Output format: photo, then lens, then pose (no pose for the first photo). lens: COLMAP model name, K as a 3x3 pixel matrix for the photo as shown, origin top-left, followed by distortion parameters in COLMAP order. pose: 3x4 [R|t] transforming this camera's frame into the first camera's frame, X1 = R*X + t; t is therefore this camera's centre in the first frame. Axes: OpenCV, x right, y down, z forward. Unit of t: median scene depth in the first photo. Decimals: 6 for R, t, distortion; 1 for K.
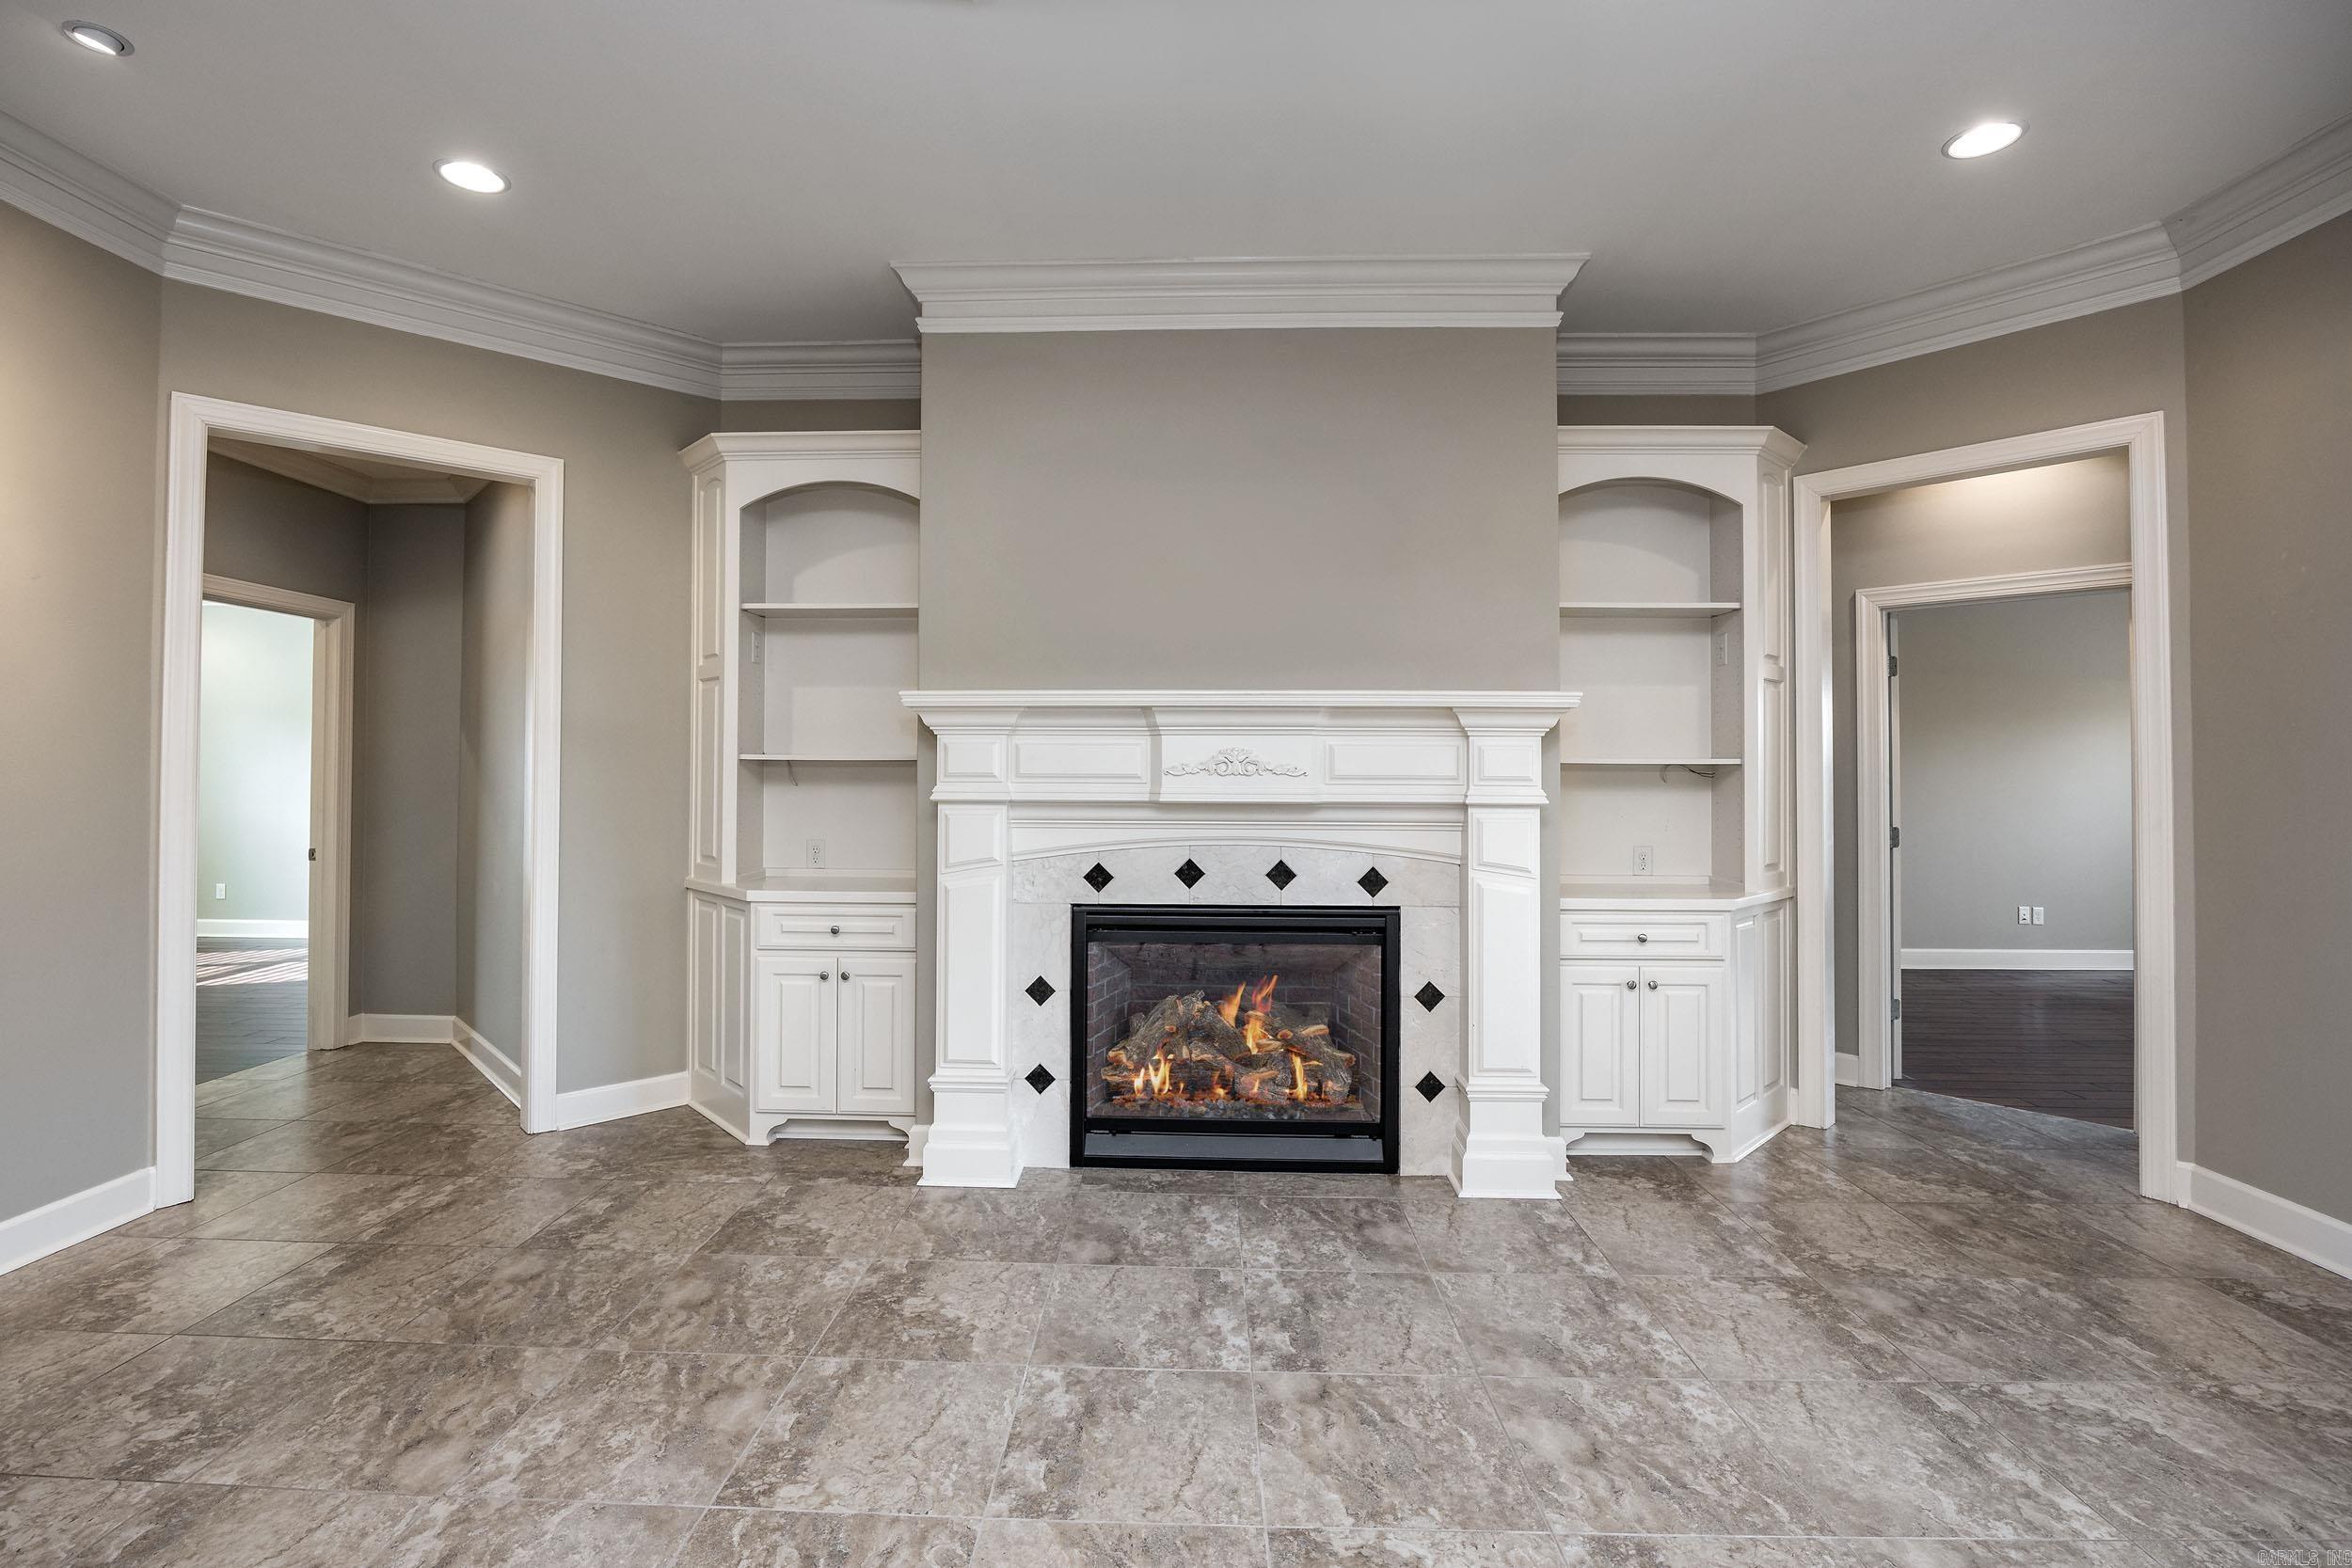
lens RADIAL K [[1067.5, 0, 1161.0], [0, 1067.5, 758.7], [0, 0, 1]] dist [-0.009429, -0.000884]
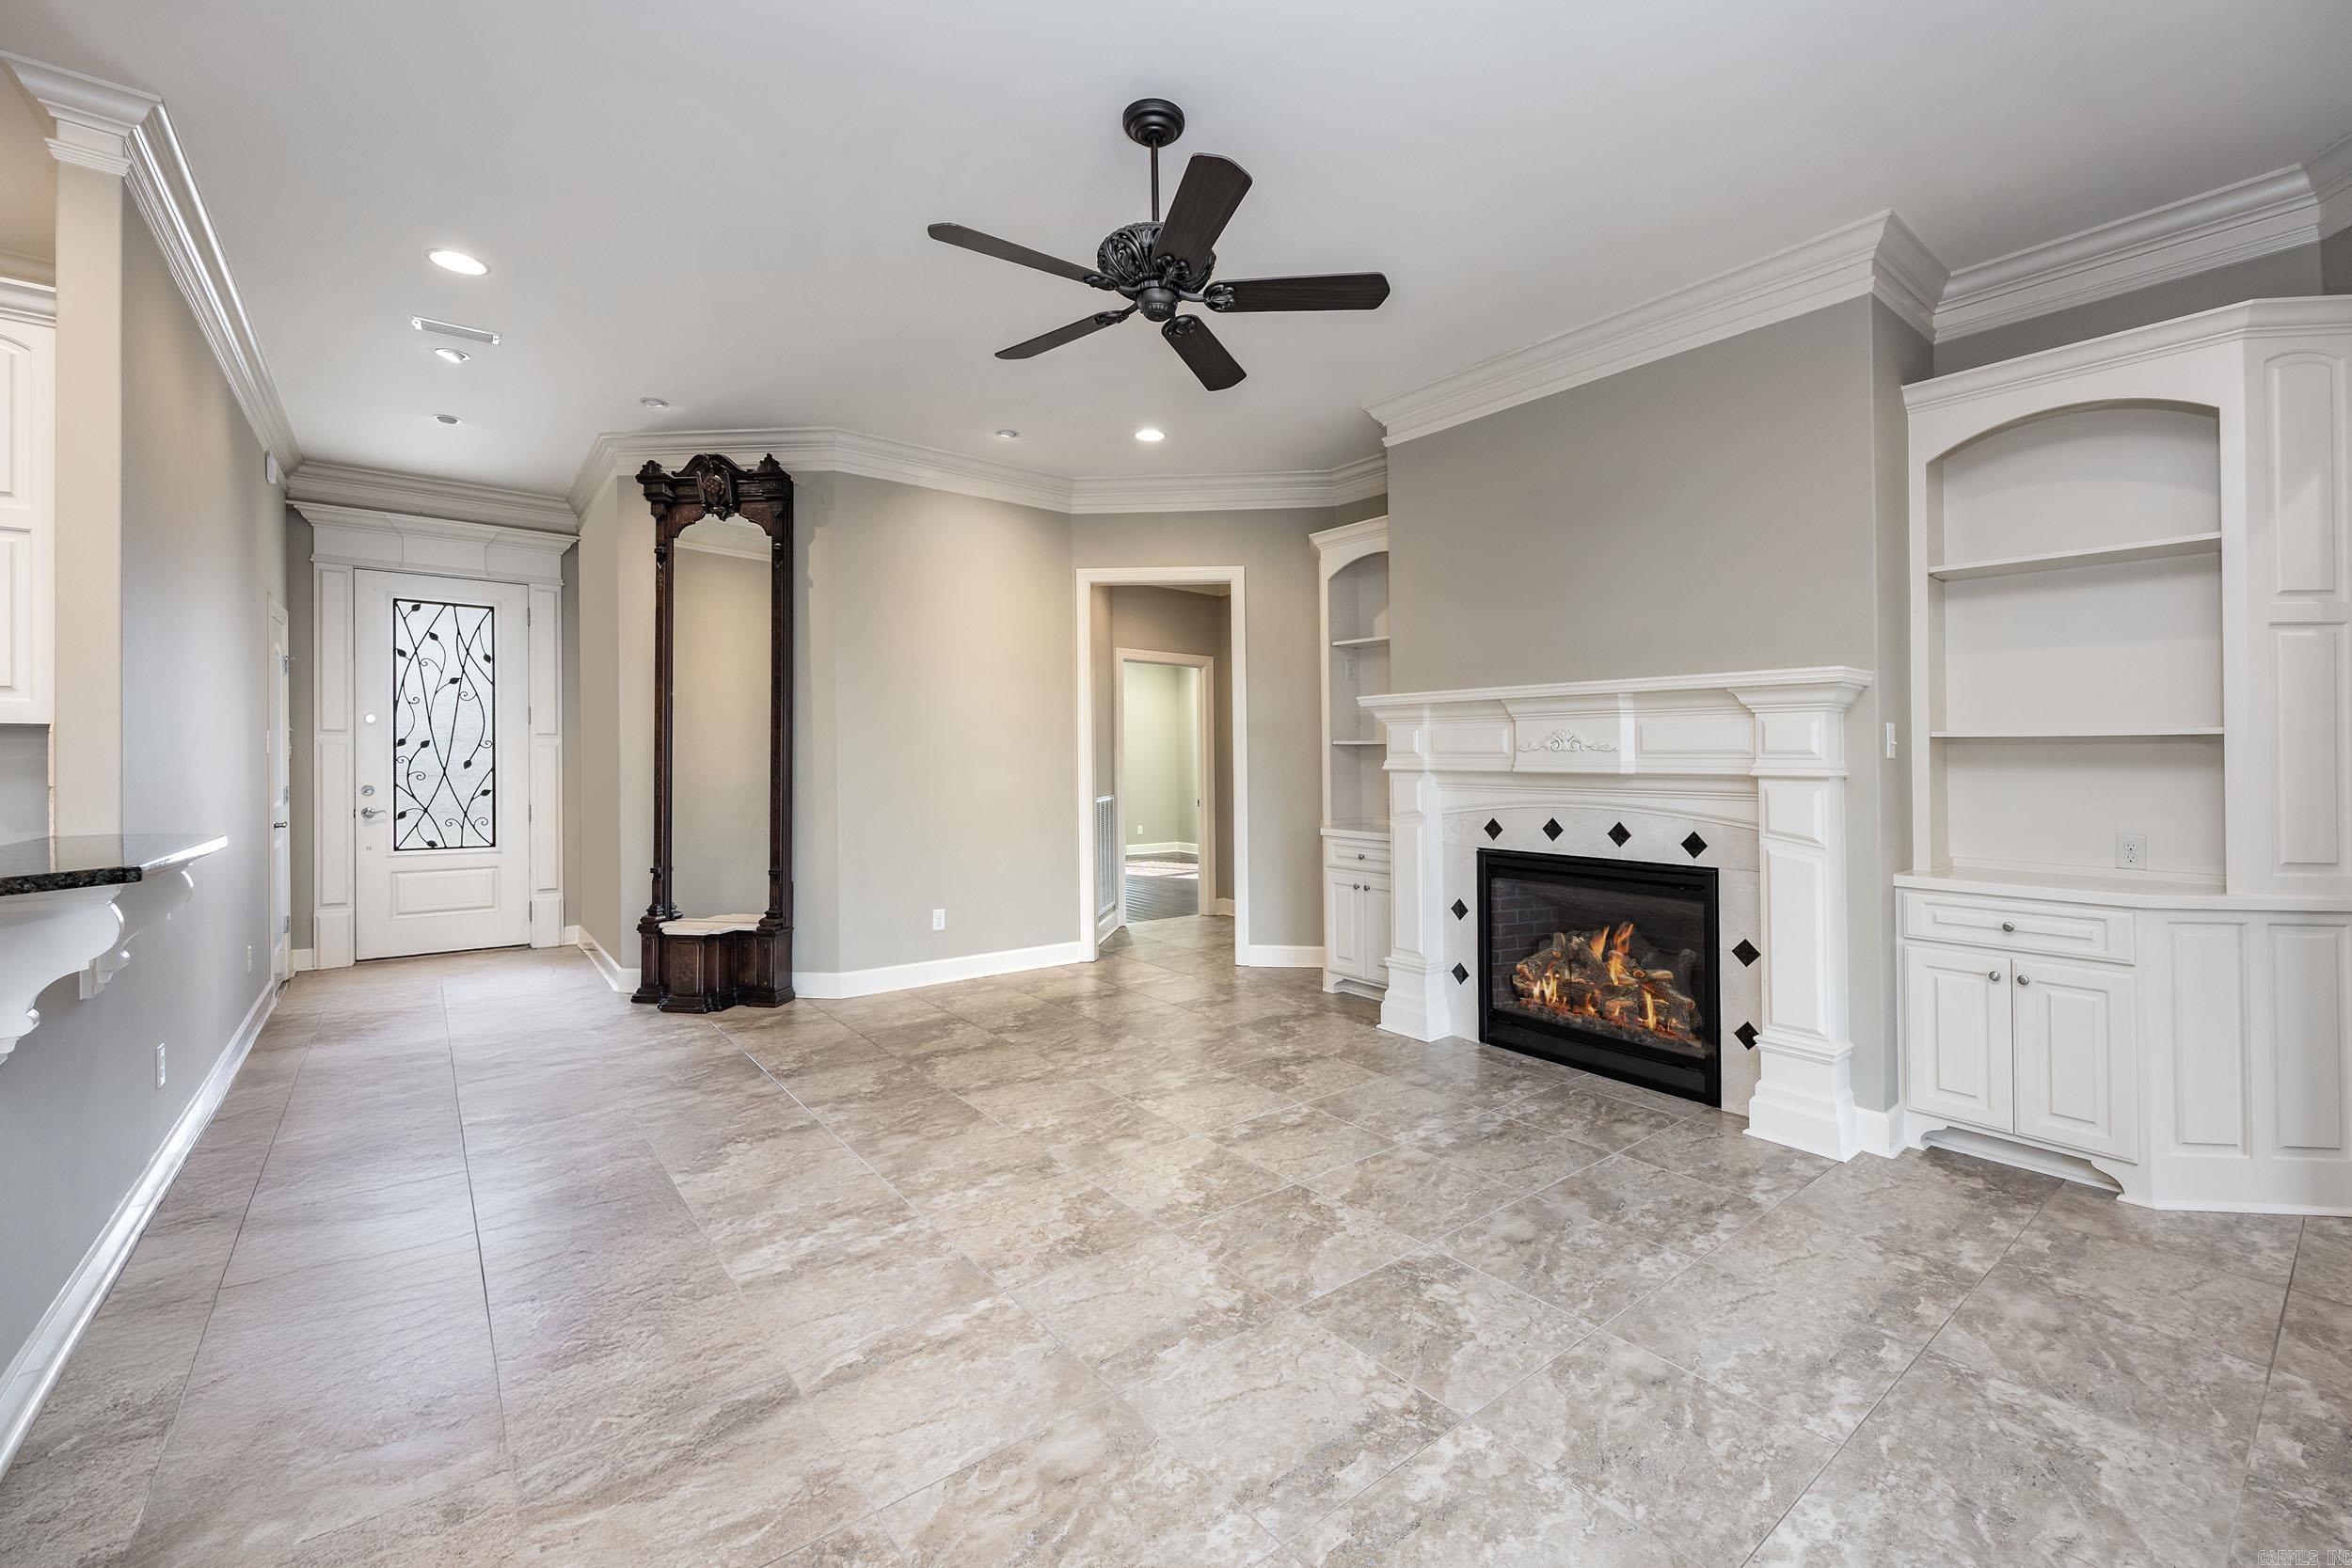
lens RADIAL K [[1027.2, 0, 1178.2], [0, 1027.2, 762.9], [0, 0, 1]] dist [0.000439, -0.000310]
pose [[0.623225, 0.001079, -0.782042, 0.703444], [0.021962, 0.999580, 0.018882, -0.004153], [0.781734, -0.028943, 0.622940, -0.103641]]
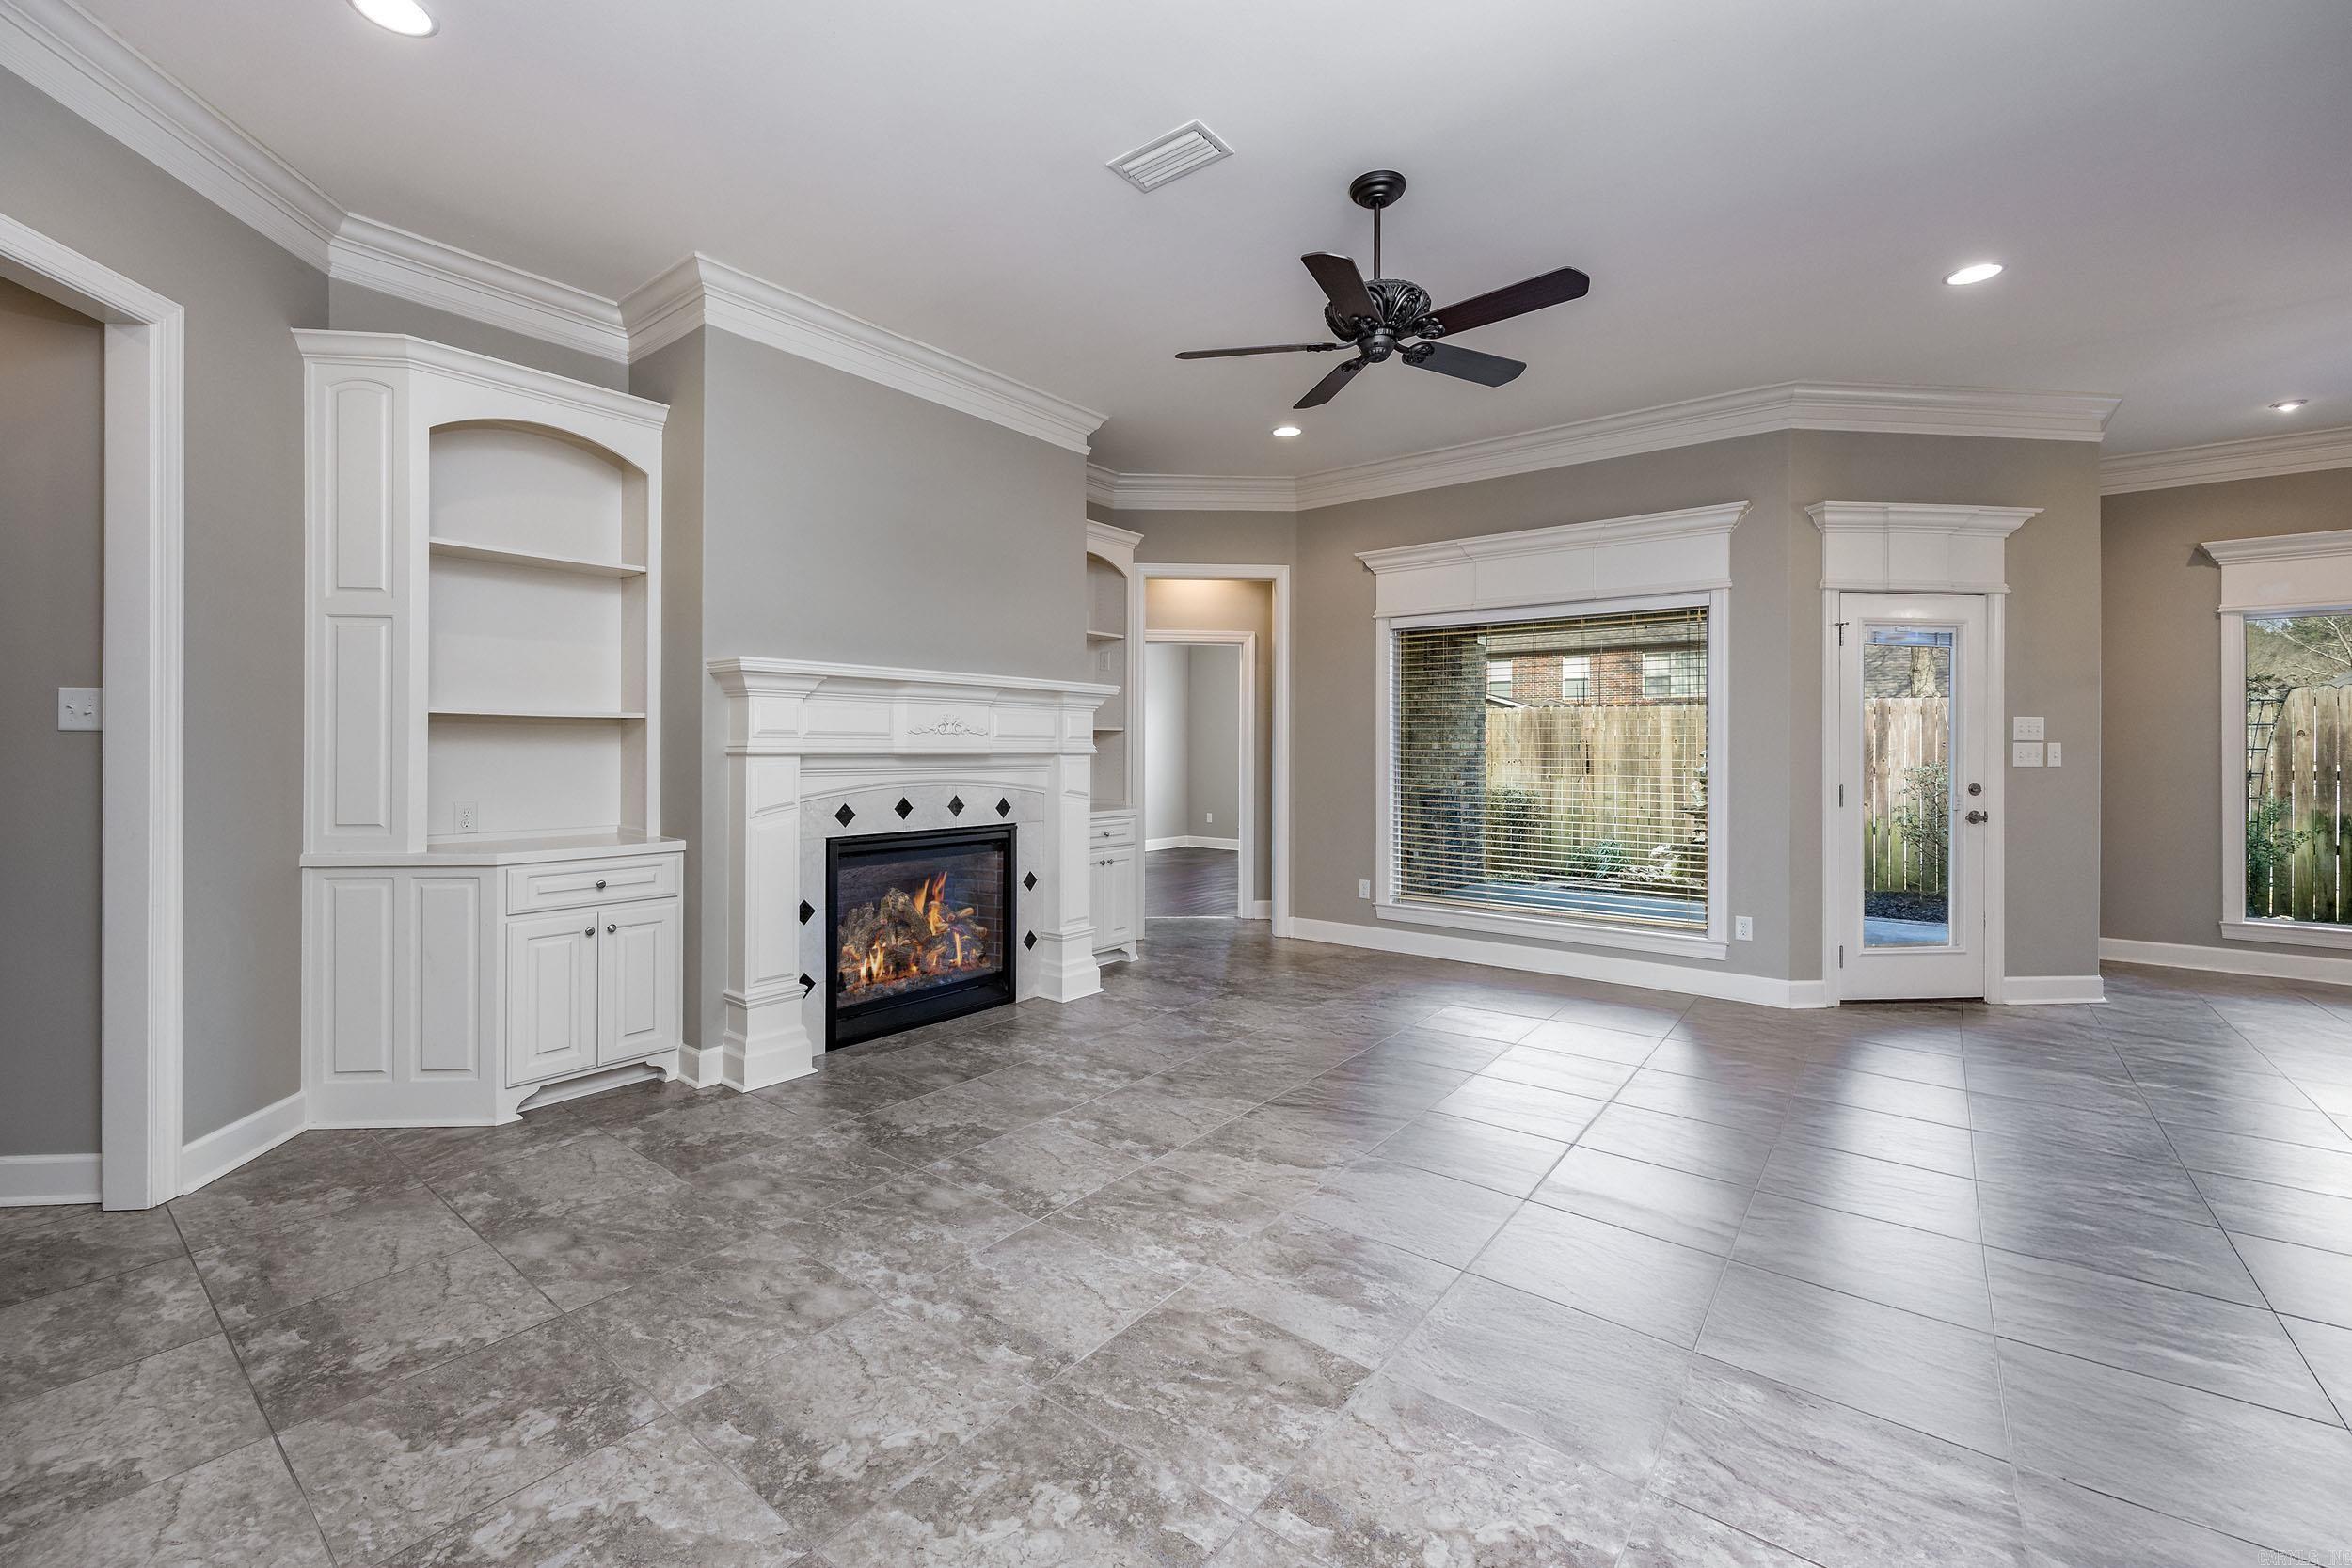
lens RADIAL K [[1037.9, 0, 1124.9], [0, 1037.9, 741.9], [0, 0, 1]] dist [0.000723, 0.000098]
pose [[0.586503, 0.000539, 0.809947, -0.855341], [-0.025038, 0.999534, 0.017465, -0.004123], [-0.809560, -0.030523, 0.586244, 0.027096]]
